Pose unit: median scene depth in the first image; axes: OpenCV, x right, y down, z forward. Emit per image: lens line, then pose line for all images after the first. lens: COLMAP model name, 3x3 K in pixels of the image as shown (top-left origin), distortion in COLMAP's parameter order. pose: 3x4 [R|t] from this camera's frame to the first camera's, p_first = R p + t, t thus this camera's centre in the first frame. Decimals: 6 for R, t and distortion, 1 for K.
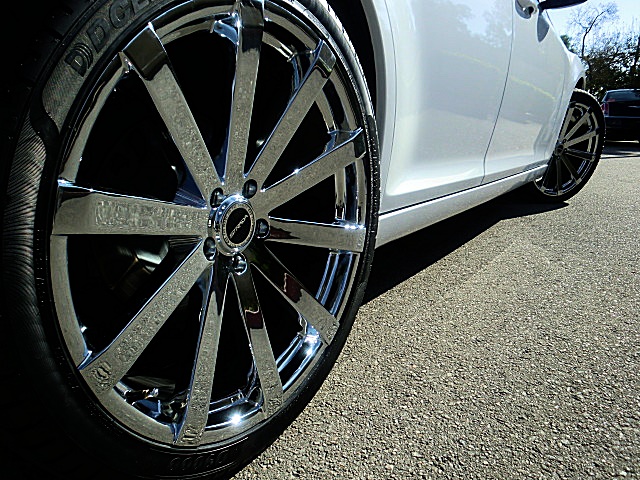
lens RADIAL K [[505.0, 0, 319.3], [0, 505.0, 236.0], [0, 0, 1]] dist [-0.125575, 0.142853]
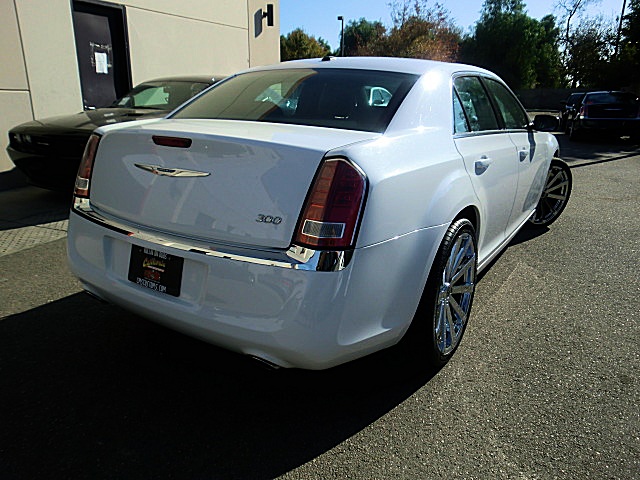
lens RADIAL K [[505.0, 0, 319.3], [0, 505.0, 236.0], [0, 0, 1]] dist [-0.125575, 0.142853]
pose [[0.999352, -0.030918, 0.018445, -0.245435], [0.030188, 0.998799, 0.038589, -0.125027], [-0.019616, -0.038007, 0.999085, -0.536657]]
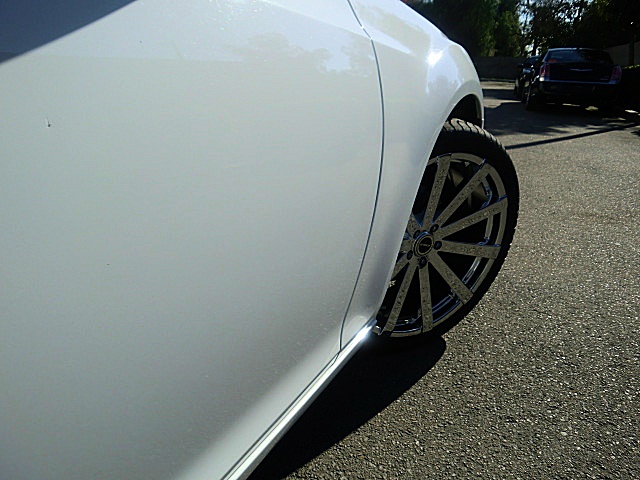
lens RADIAL K [[505.0, 0, 319.3], [0, 505.0, 236.0], [0, 0, 1]] dist [-0.125575, 0.142853]
pose [[0.995111, -0.022601, 0.096147, 0.341722], [0.012761, 0.994728, 0.101752, -0.232696], [-0.097940, -0.100028, 0.990153, 0.538918]]
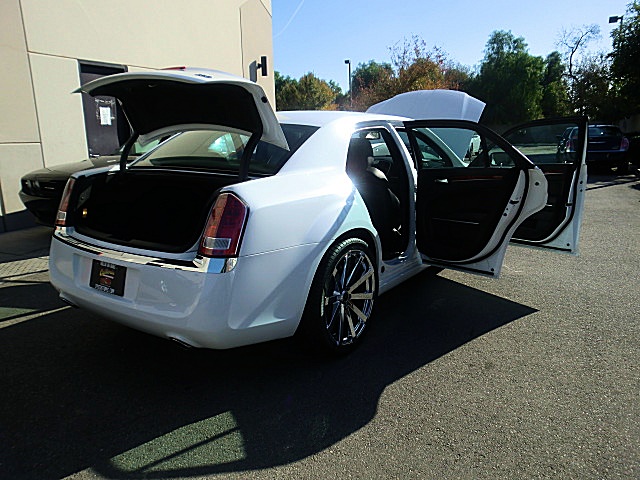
lens RADIAL K [[505.0, 0, 319.3], [0, 505.0, 236.0], [0, 0, 1]] dist [-0.125575, 0.142853]
pose [[0.998621, -0.050369, -0.014791, -0.063751], [0.049751, 0.997978, -0.039560, -0.083377], [0.016754, 0.038770, 0.999108, -0.748938]]
